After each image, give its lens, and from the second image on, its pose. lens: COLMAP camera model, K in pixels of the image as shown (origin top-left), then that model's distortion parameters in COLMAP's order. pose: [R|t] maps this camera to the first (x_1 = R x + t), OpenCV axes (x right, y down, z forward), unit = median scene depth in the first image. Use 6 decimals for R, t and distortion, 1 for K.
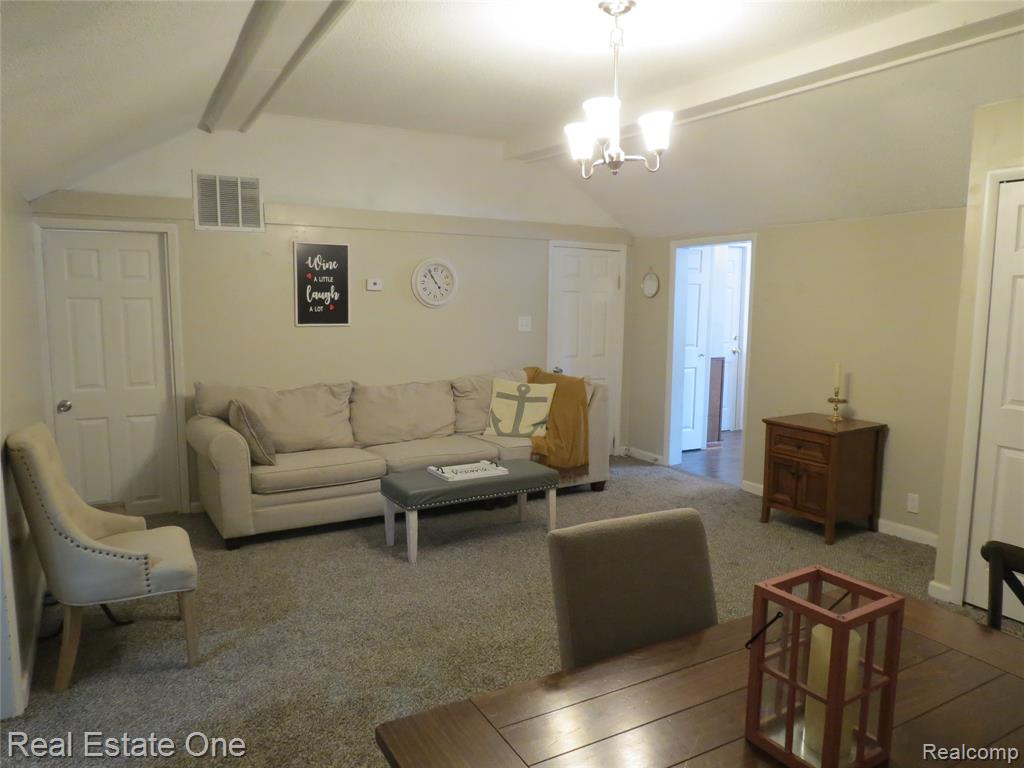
lens RADIAL K [[728.0, 0, 513.6], [0, 728.0, 383.1], [0, 0, 1]] dist [-0.032939, 0.010241]
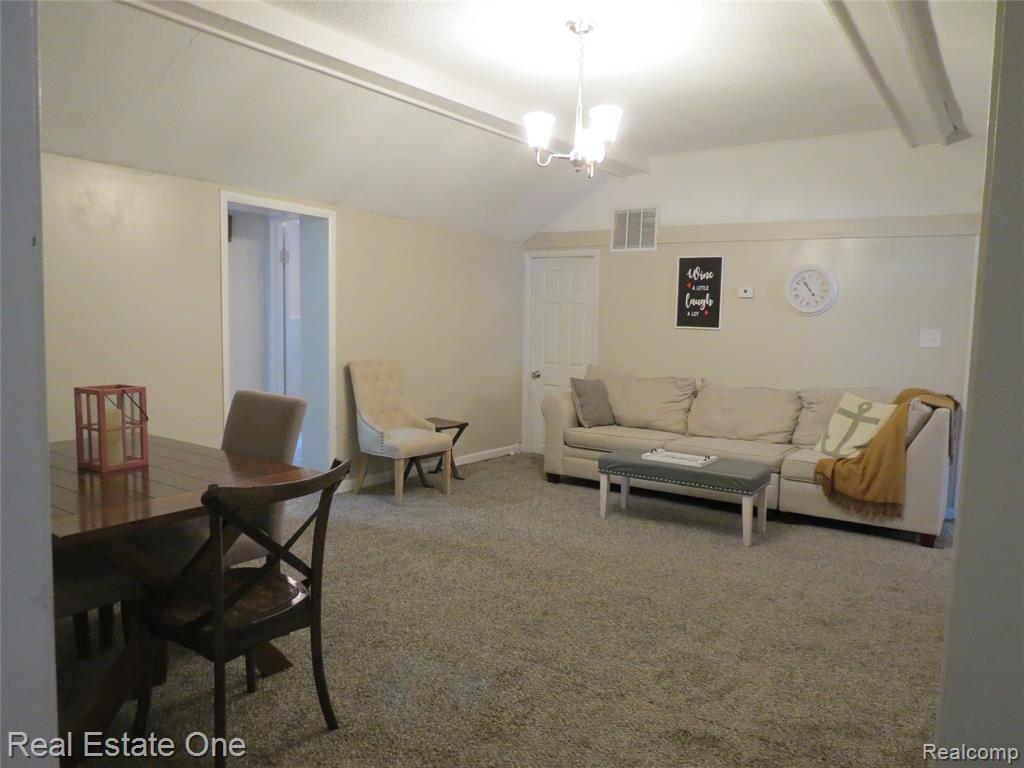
lens RADIAL K [[728.0, 0, 512.9], [0, 728.0, 387.8], [0, 0, 1]] dist [-0.032939, 0.010241]
pose [[0.427683, 0.088602, -0.899576, 0.654755], [-0.132750, 0.990551, 0.034449, 0.012261], [0.894128, 0.104685, 0.435403, 0.257220]]
